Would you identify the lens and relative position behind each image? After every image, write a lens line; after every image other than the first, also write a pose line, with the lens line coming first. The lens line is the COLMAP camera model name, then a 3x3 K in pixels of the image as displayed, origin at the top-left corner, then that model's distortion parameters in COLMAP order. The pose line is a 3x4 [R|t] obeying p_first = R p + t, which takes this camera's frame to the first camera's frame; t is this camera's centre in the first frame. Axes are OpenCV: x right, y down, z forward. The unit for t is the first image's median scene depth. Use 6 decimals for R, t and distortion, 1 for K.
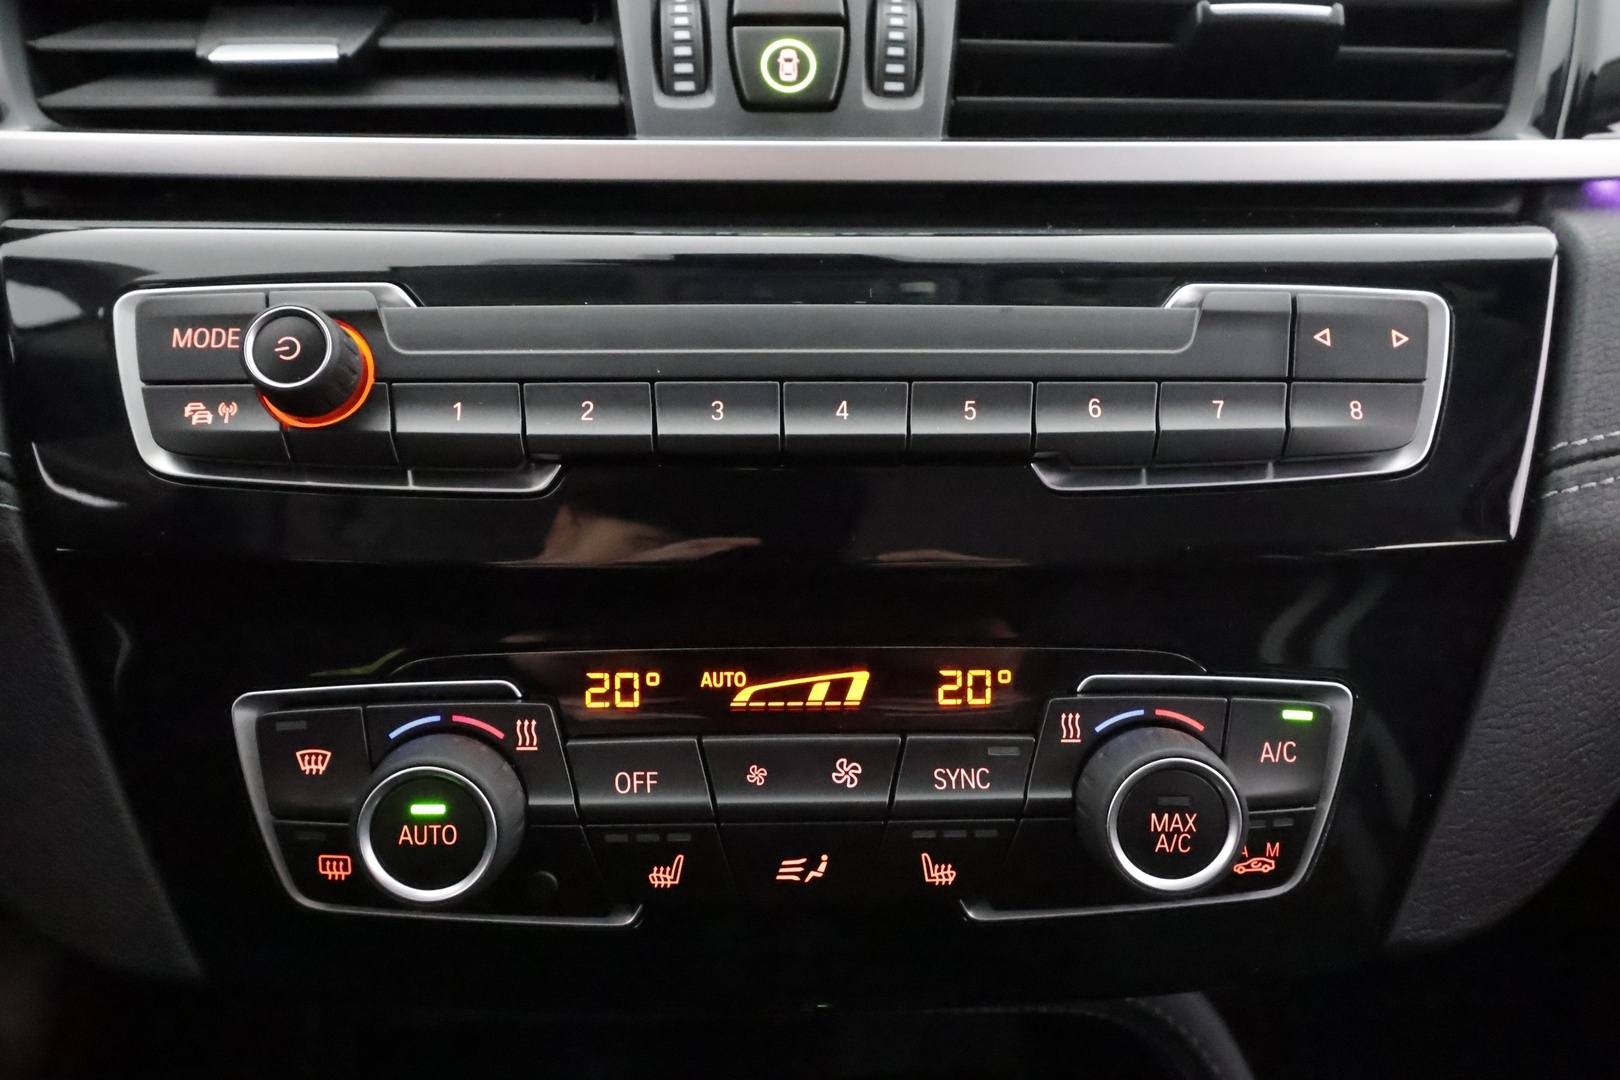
lens RADIAL K [[1290.1, 0, 809.3], [0, 1290.1, 541.7], [0, 0, 1]] dist [0.012279, 0.010852]
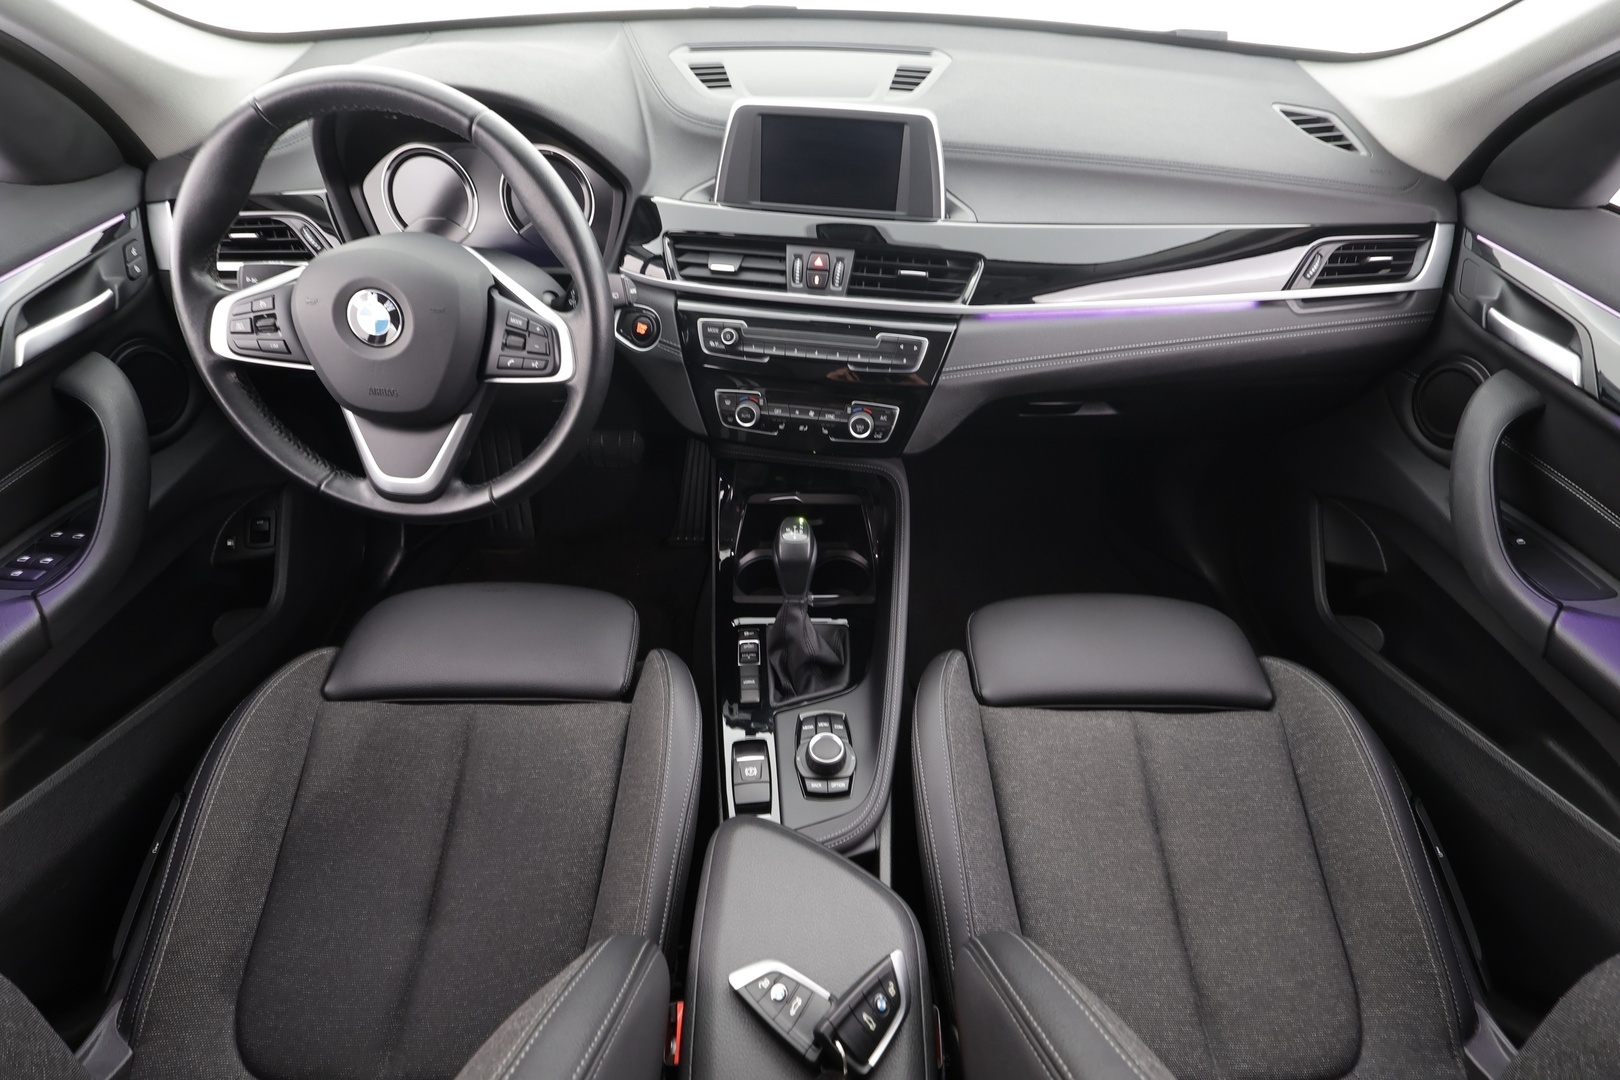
lens RADIAL K [[765.2, 0, 805.1], [0, 765.2, 552.8], [0, 0, 1]] dist [0.001200, 0.001549]
pose [[0.985314, 0.127897, -0.113130, 0.490761], [-0.080477, 0.932181, 0.352934, -0.483413], [0.150597, -0.338646, 0.928784, -2.596991]]
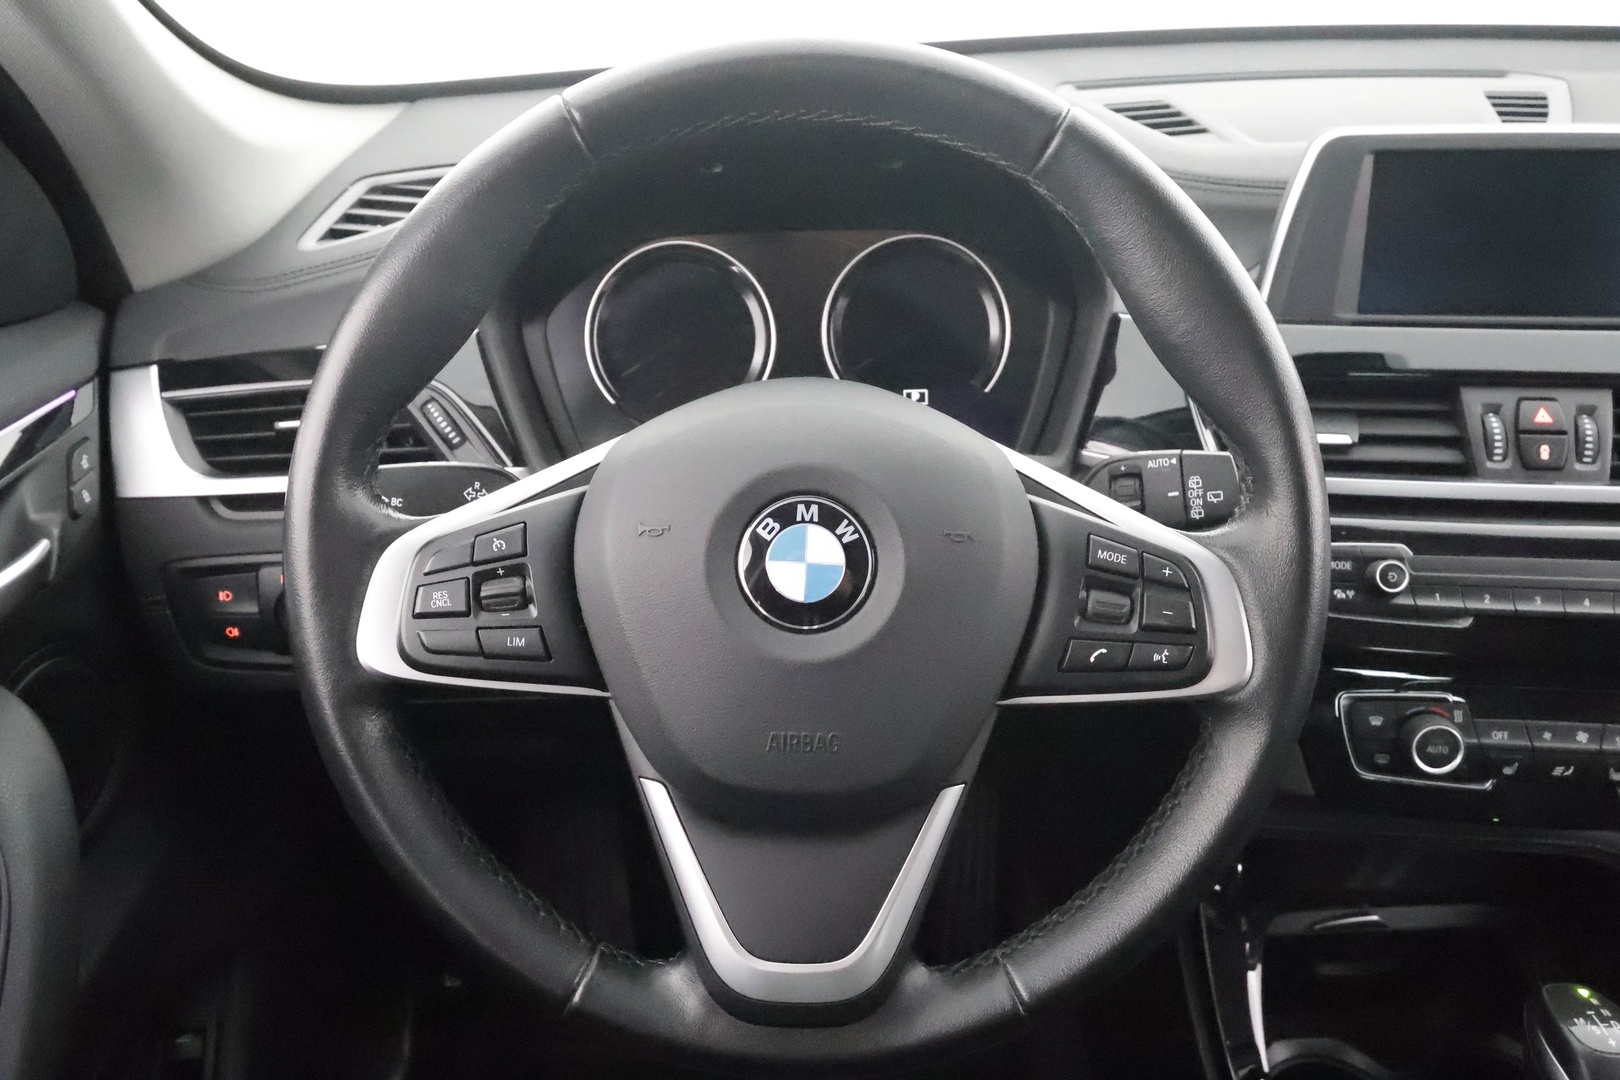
lens RADIAL K [[1267.1, 0, 815.7], [0, 1267.1, 540.0], [0, 0, 1]] dist [0.000751, 0.007453]
pose [[0.990705, 0.041180, -0.129641, -1.219299], [-0.036055, 0.998482, 0.041637, -0.282892], [0.131159, -0.036575, 0.990686, -1.810732]]
